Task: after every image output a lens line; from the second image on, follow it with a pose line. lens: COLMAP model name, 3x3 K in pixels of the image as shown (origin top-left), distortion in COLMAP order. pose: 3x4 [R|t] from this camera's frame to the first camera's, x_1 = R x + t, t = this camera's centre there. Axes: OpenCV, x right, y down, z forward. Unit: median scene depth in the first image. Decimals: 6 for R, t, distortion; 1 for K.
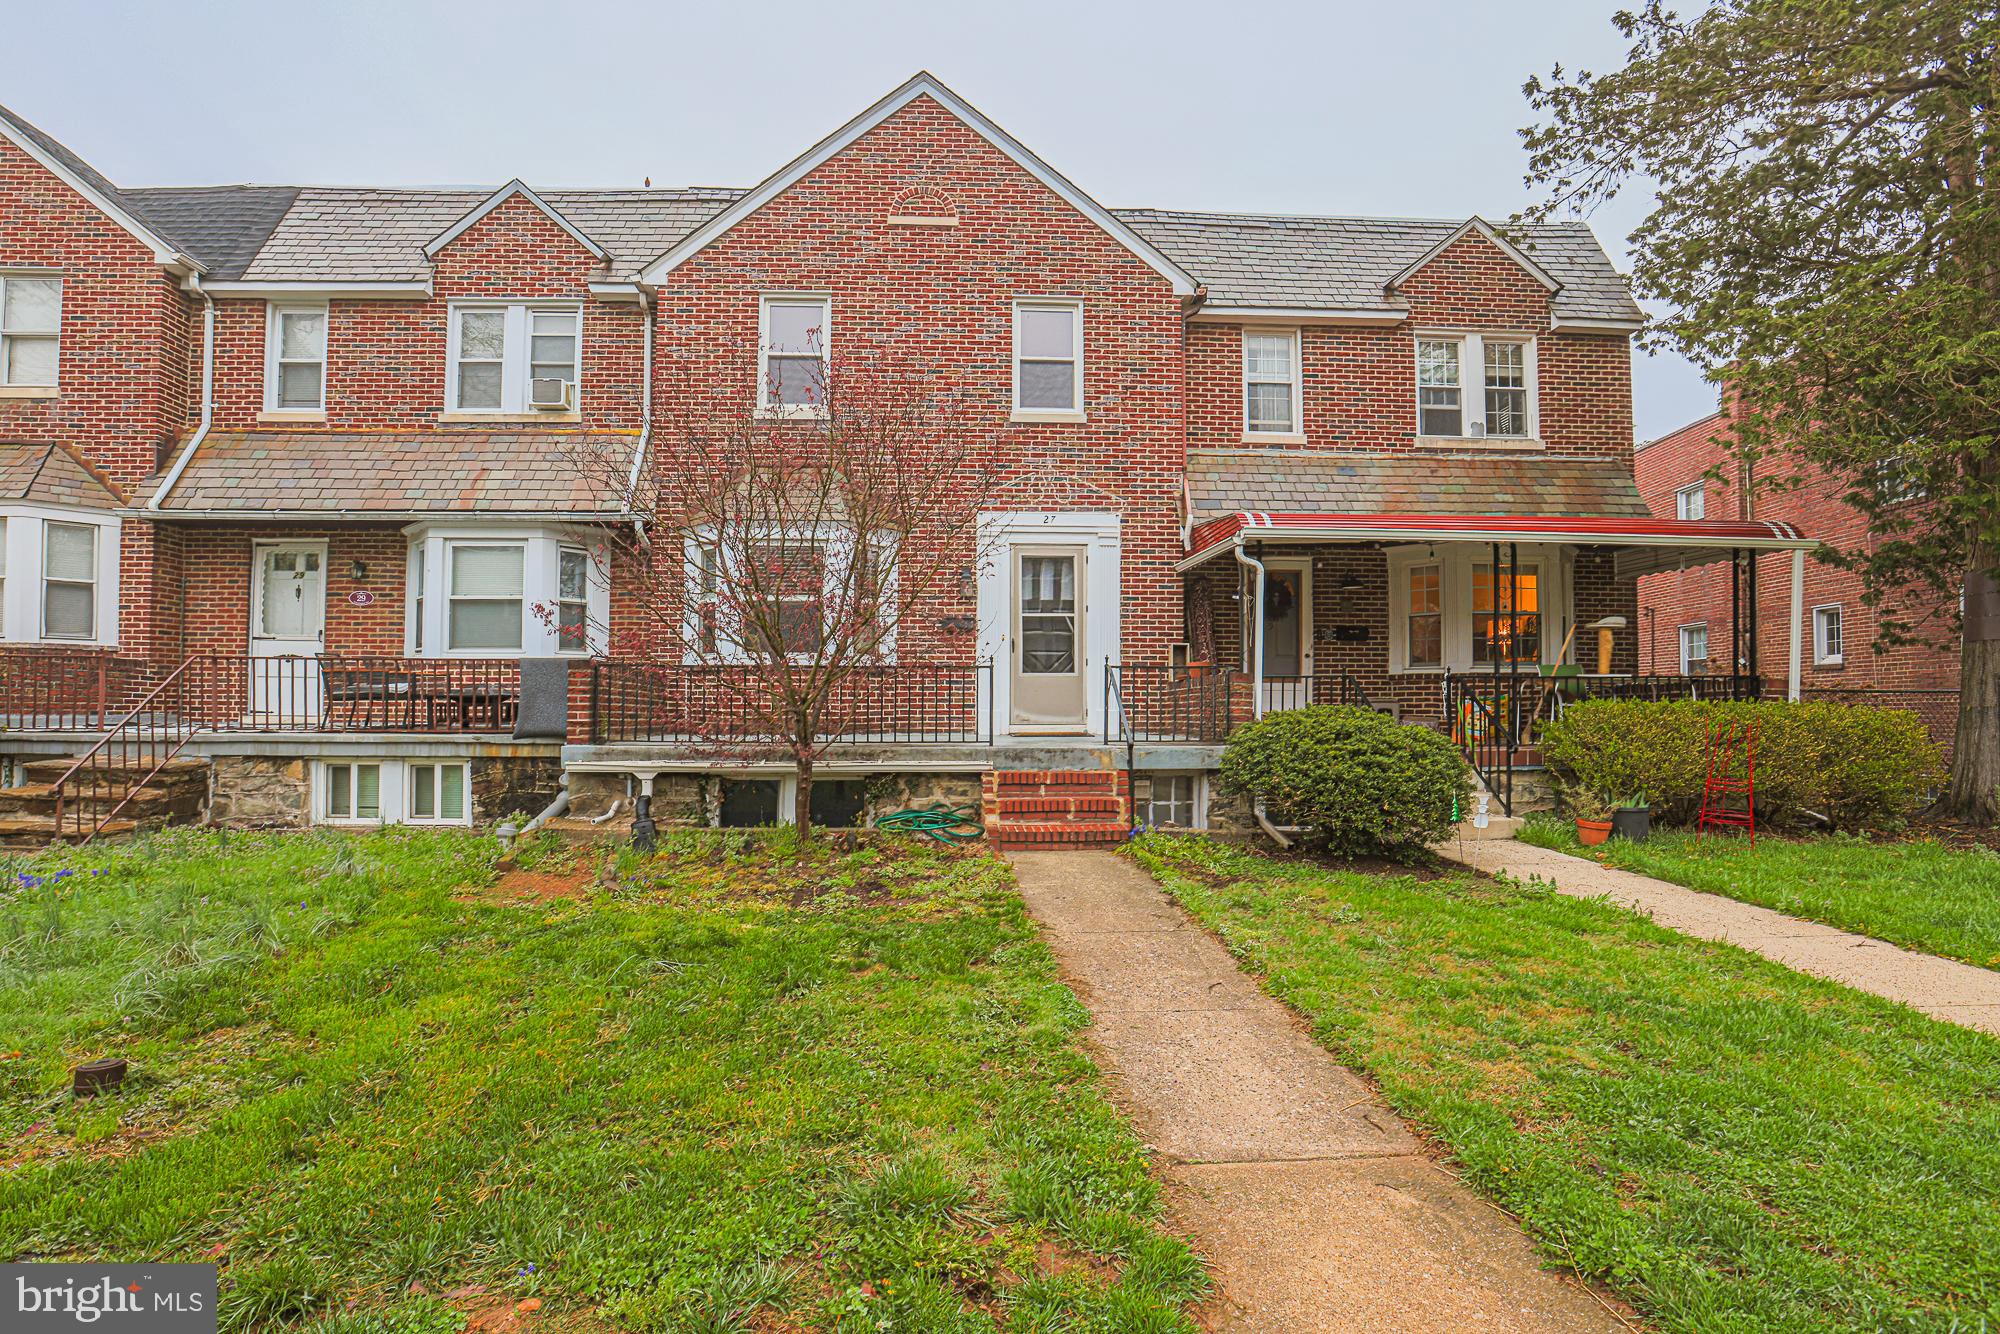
lens RADIAL K [[918.2, 0, 1006.5], [0, 918.2, 662.7], [0, 0, 1]] dist [-0.031916, 0.001193]
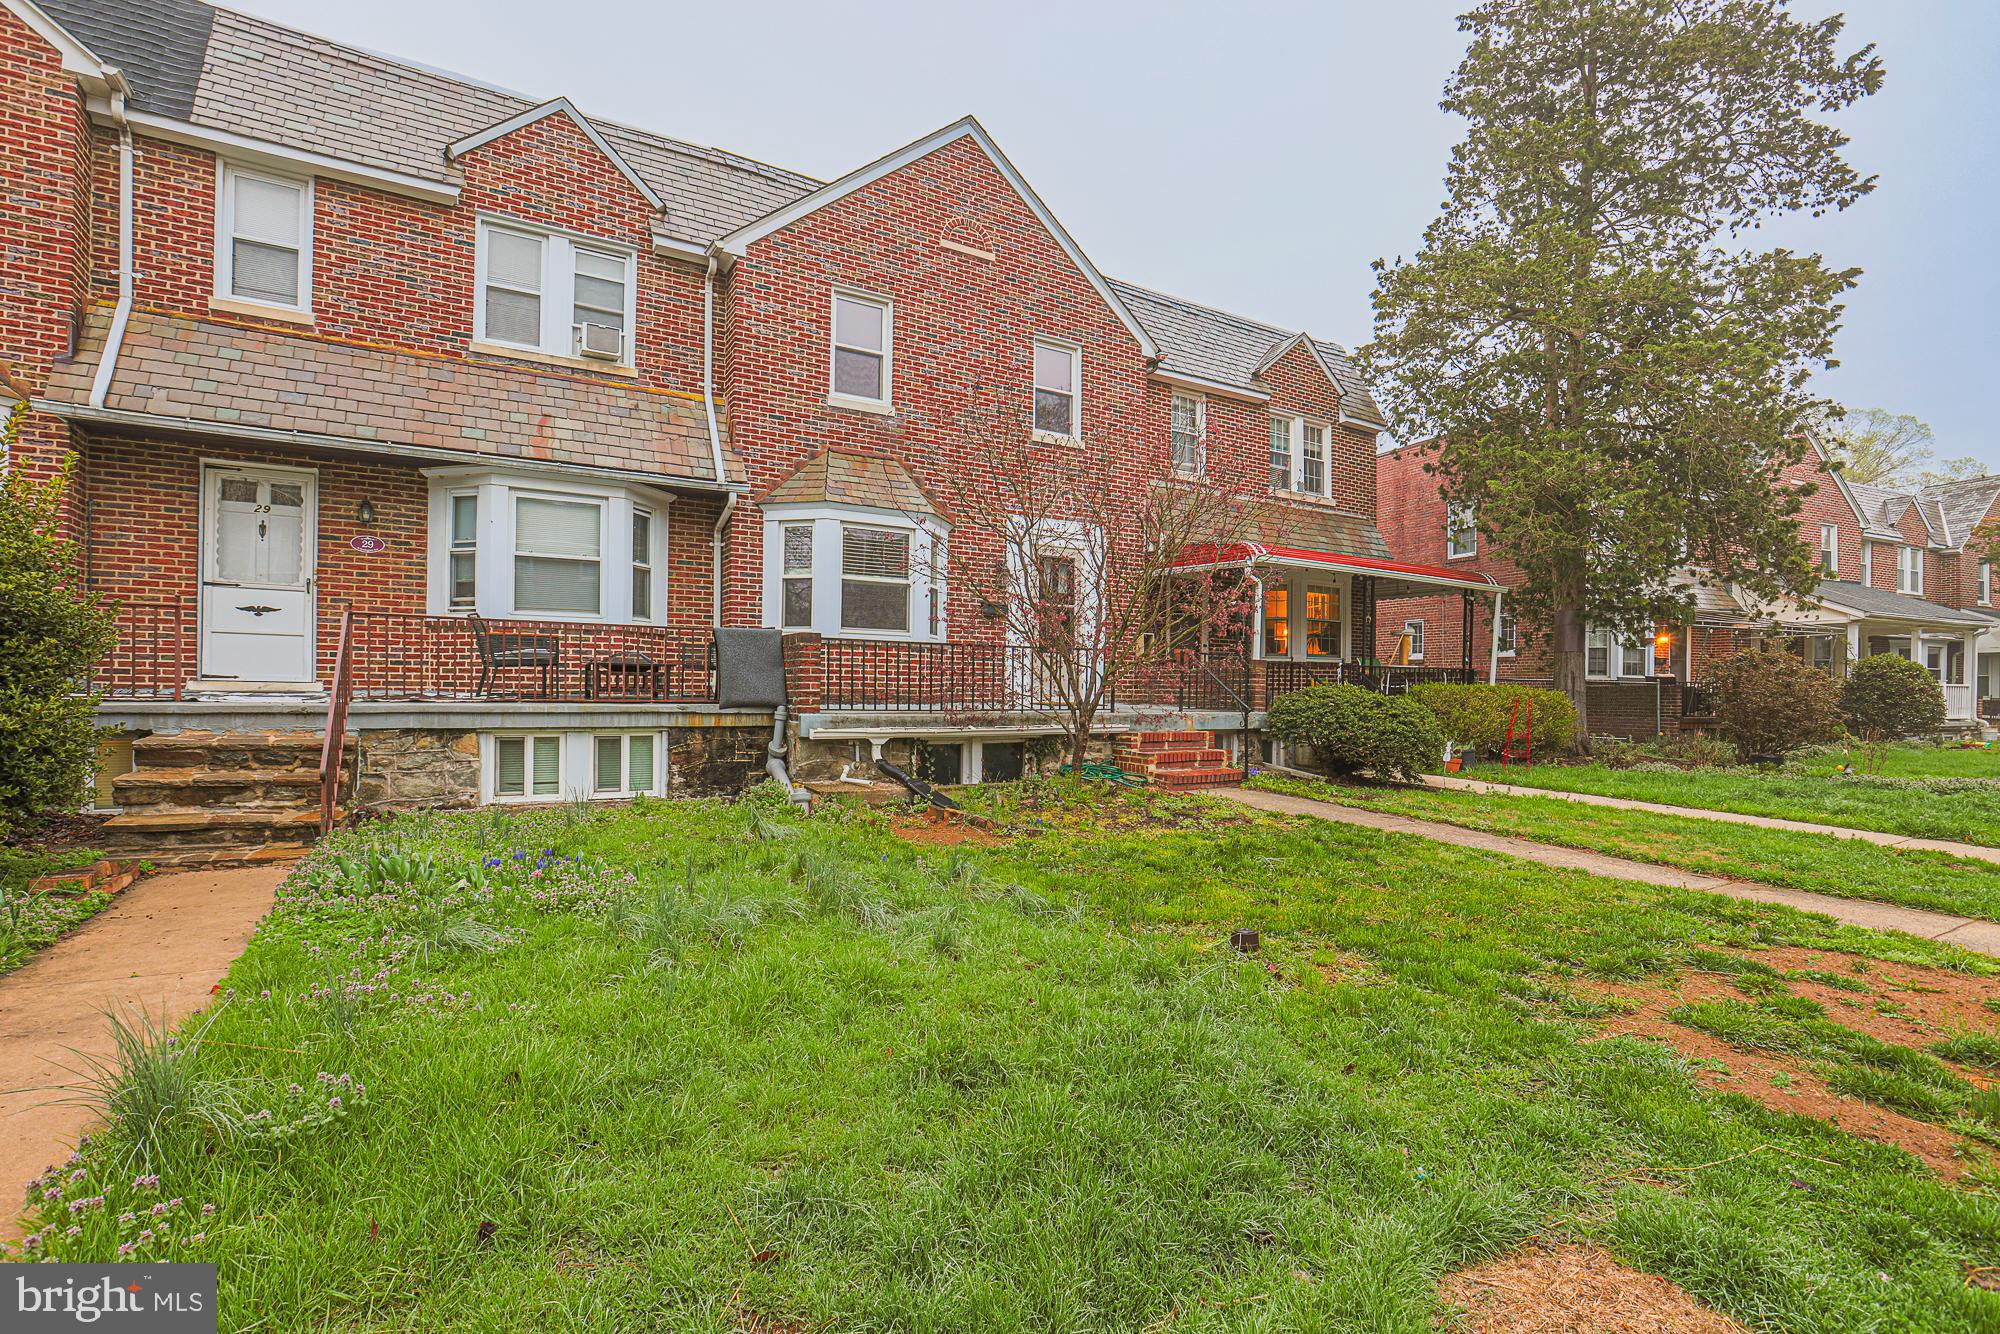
lens RADIAL K [[932.5, 0, 986.1], [0, 932.5, 653.5], [0, 0, 1]] dist [-0.033464, 0.006027]
pose [[0.880424, 0.026724, 0.473434, -0.602822], [-0.036097, 0.999291, 0.010720, 0.000921], [-0.472812, -0.026528, 0.880764, -0.035083]]
